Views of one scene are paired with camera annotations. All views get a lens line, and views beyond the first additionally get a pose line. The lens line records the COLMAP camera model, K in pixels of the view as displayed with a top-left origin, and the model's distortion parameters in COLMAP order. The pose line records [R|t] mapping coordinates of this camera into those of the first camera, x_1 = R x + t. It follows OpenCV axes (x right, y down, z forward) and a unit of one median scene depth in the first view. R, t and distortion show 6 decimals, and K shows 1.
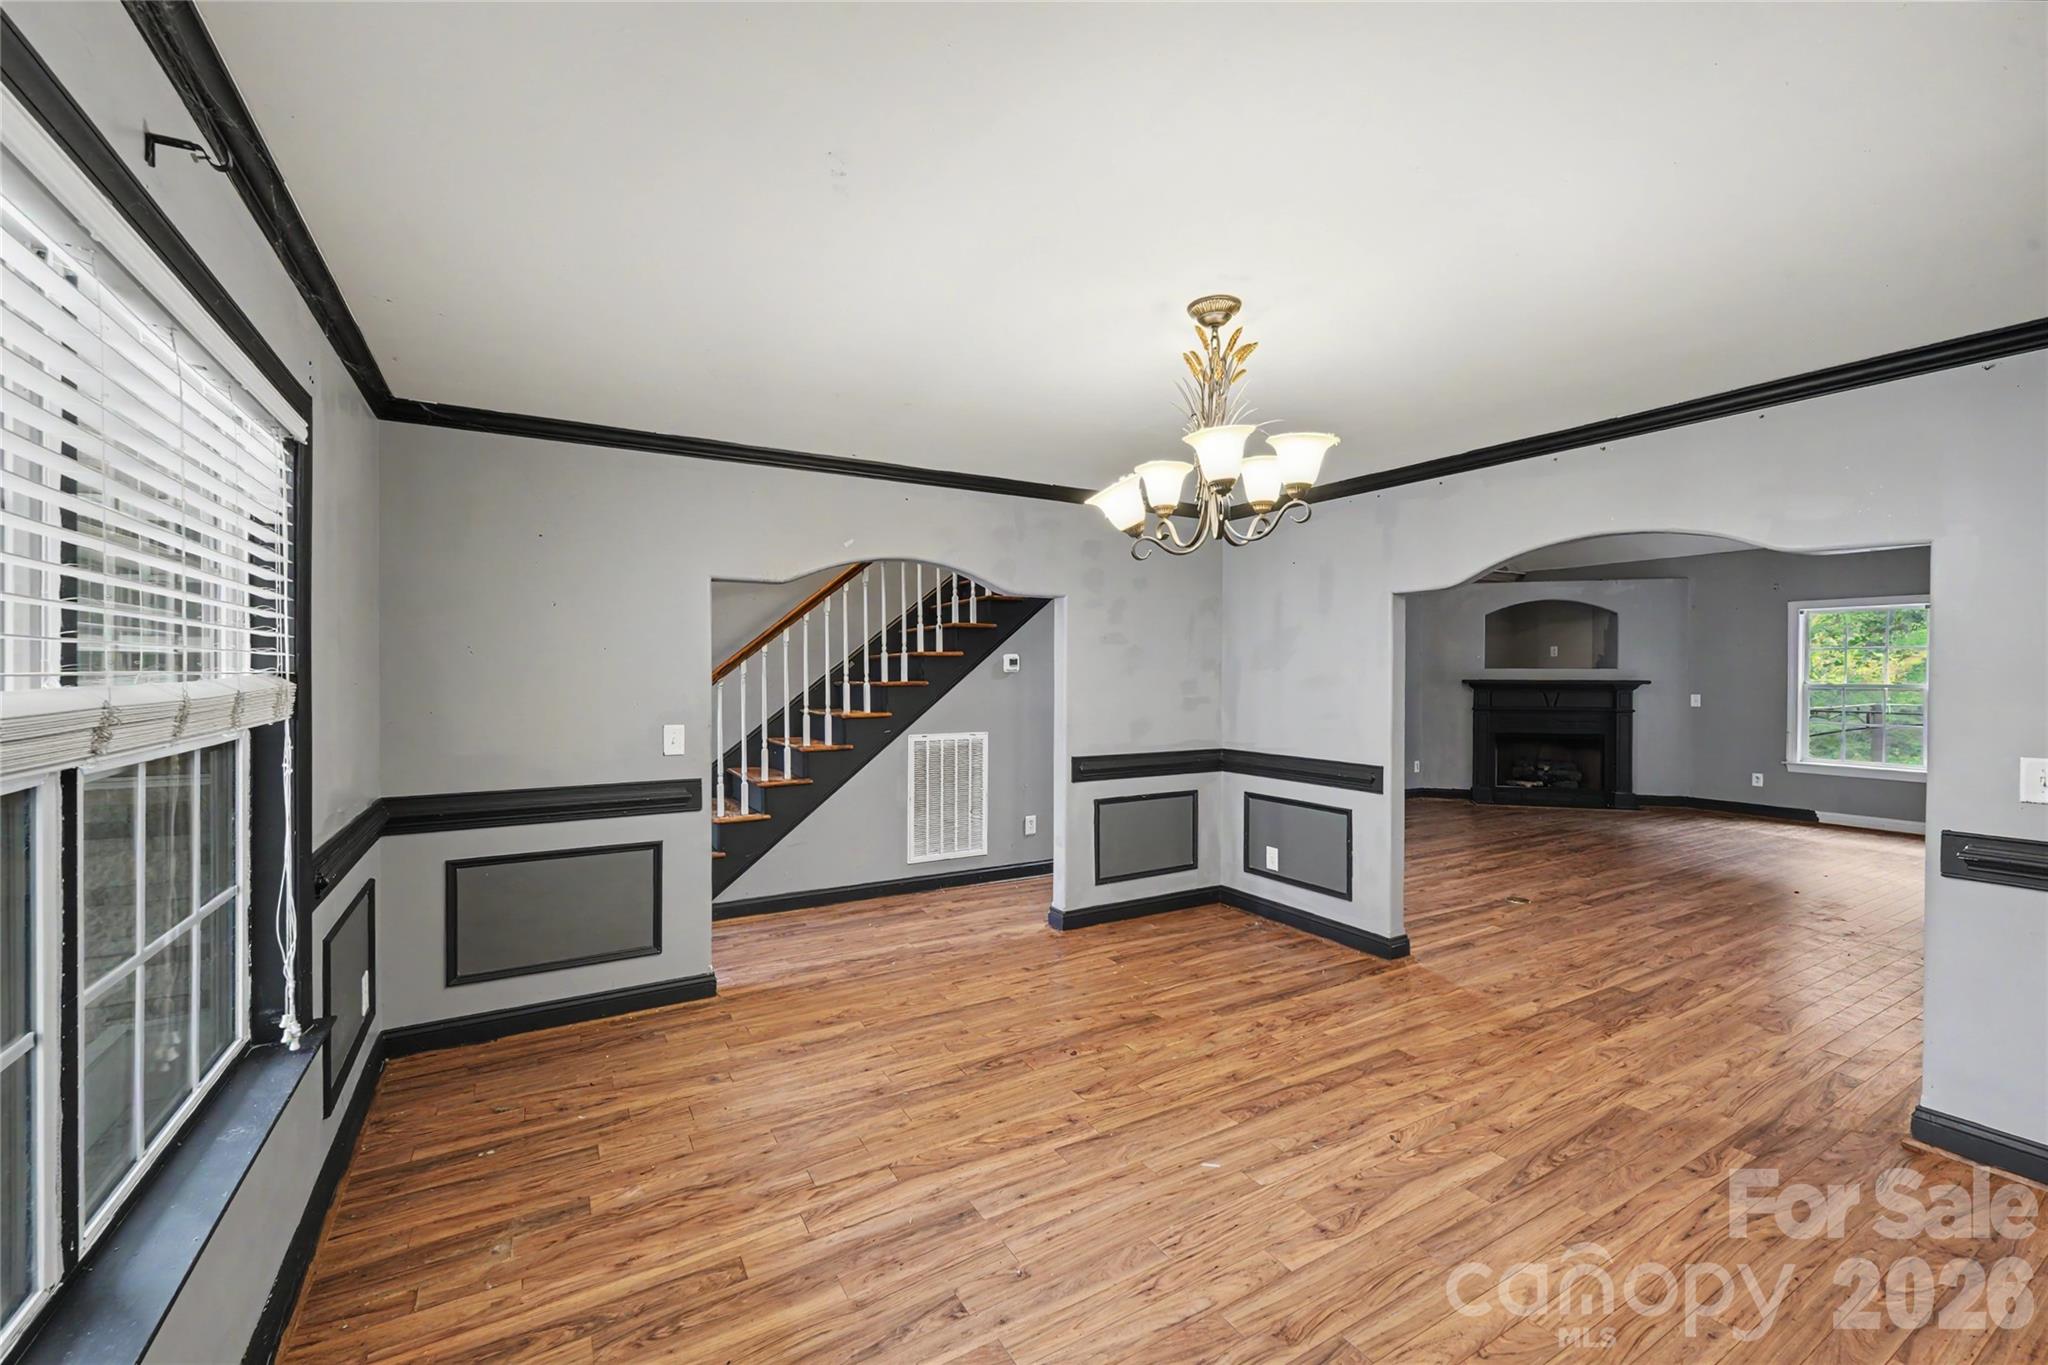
lens RADIAL K [[841.3, 0, 1009.0], [0, 841.3, 681.4], [0, 0, 1]] dist [-0.003101, -0.000732]
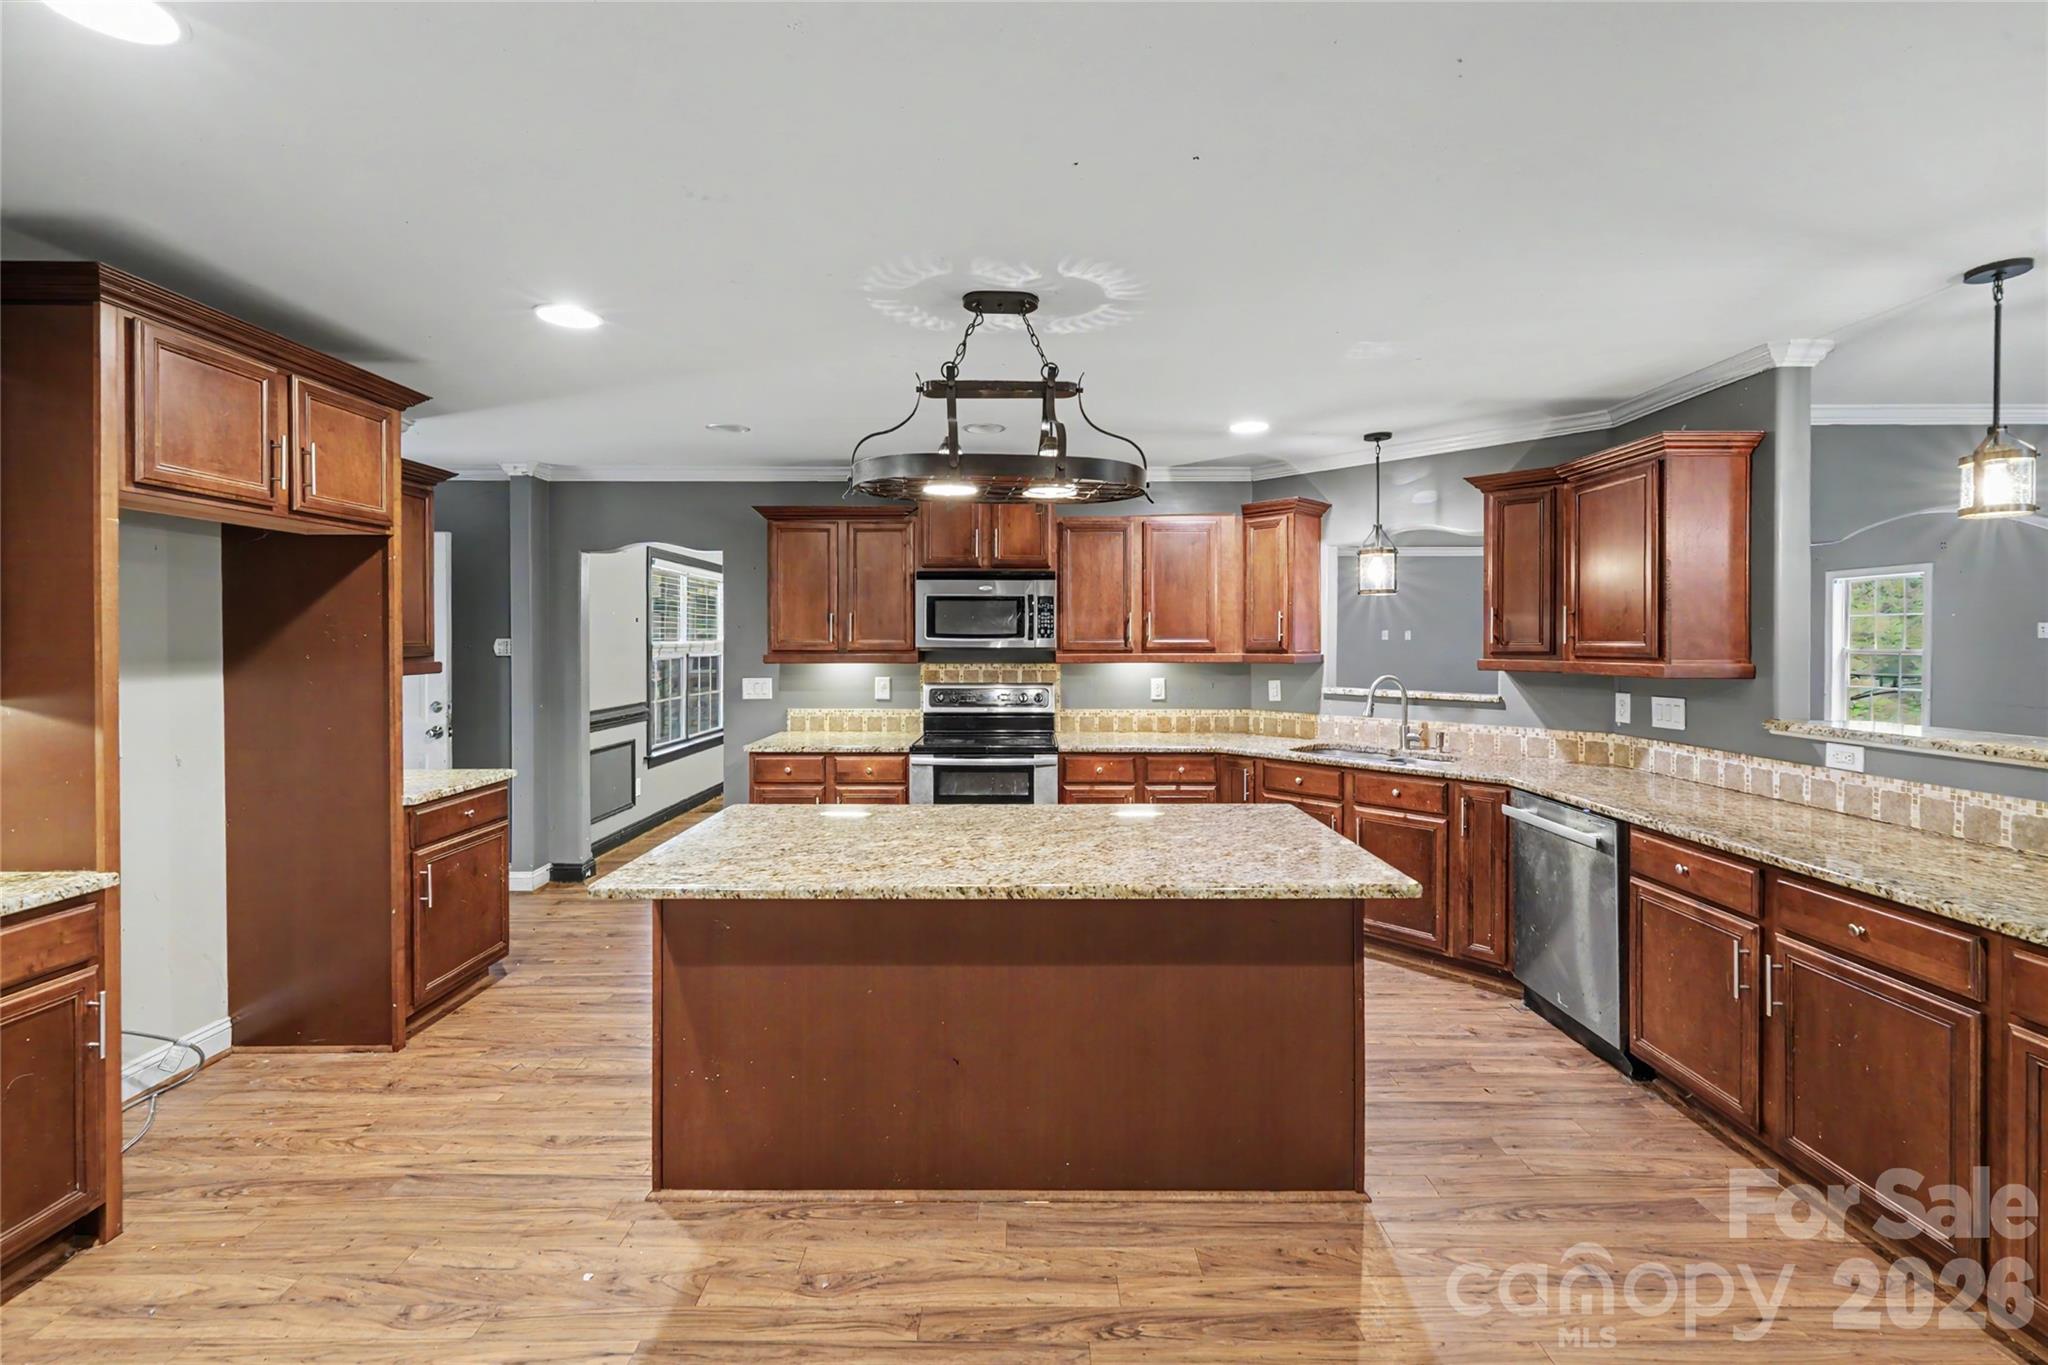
lens RADIAL K [[841.3, 0, 1032.1], [0, 841.3, 638.5], [0, 0, 1]] dist [-0.003101, -0.000732]
pose [[0.872504, -0.005658, -0.488574, 1.313847], [-0.003174, 0.999846, -0.017247, 0.025406], [0.488597, 0.016599, 0.872352, -0.969938]]
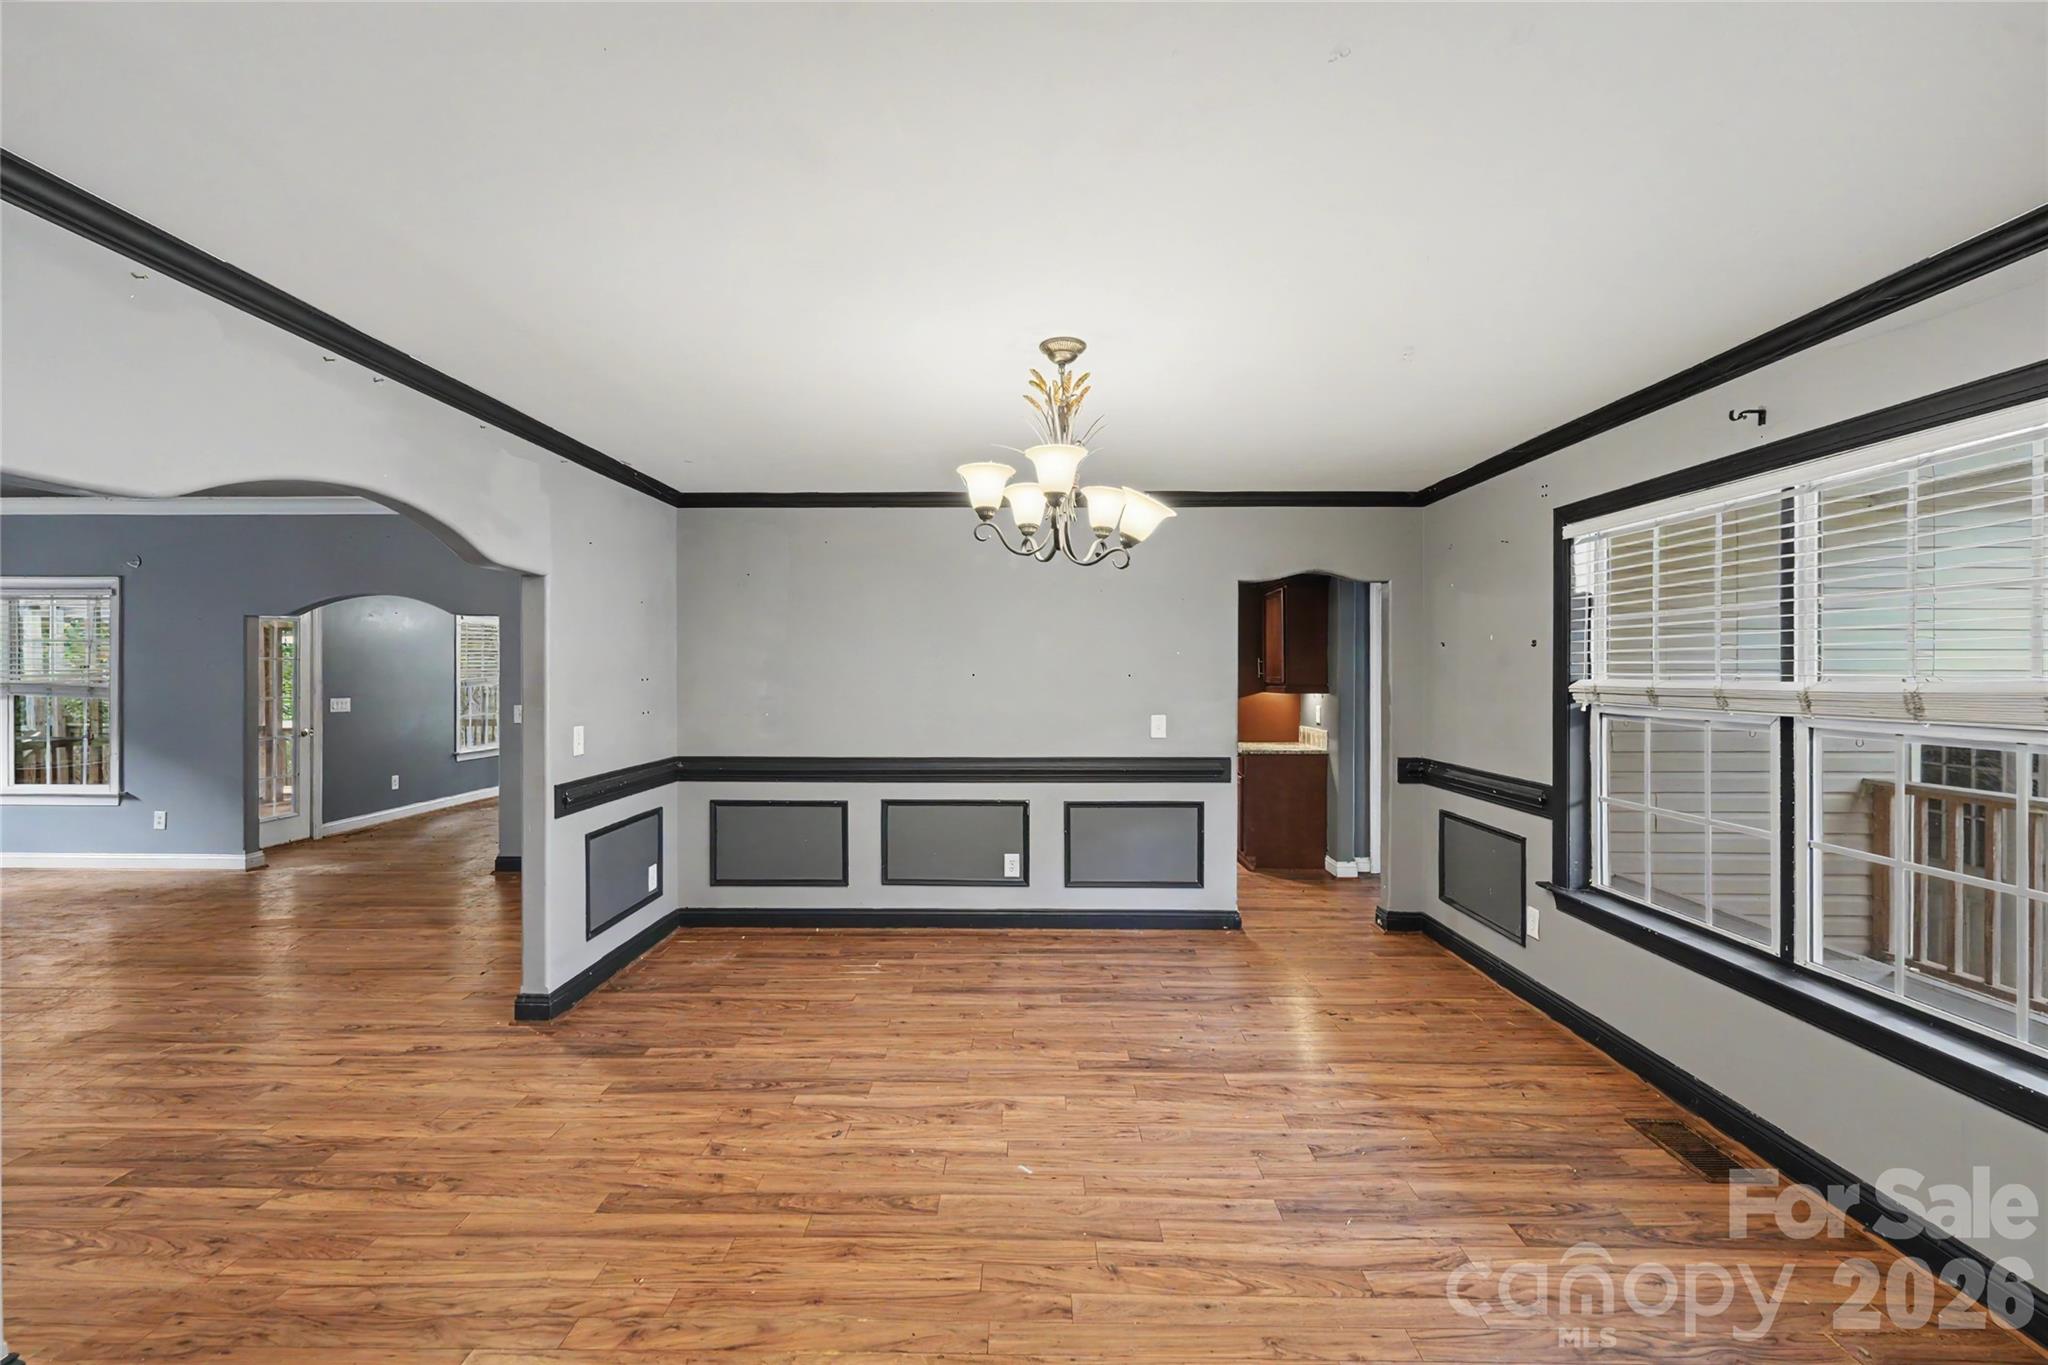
lens RADIAL K [[841.3, 0, 1015.2], [0, 841.3, 673.7], [0, 0, 1]] dist [-0.003101, -0.000732]
pose [[-0.859482, -0.005794, 0.511133, -0.178362], [0.005603, 0.999769, 0.020755, -0.022837], [-0.511135, 0.020702, -0.859251, 1.293656]]
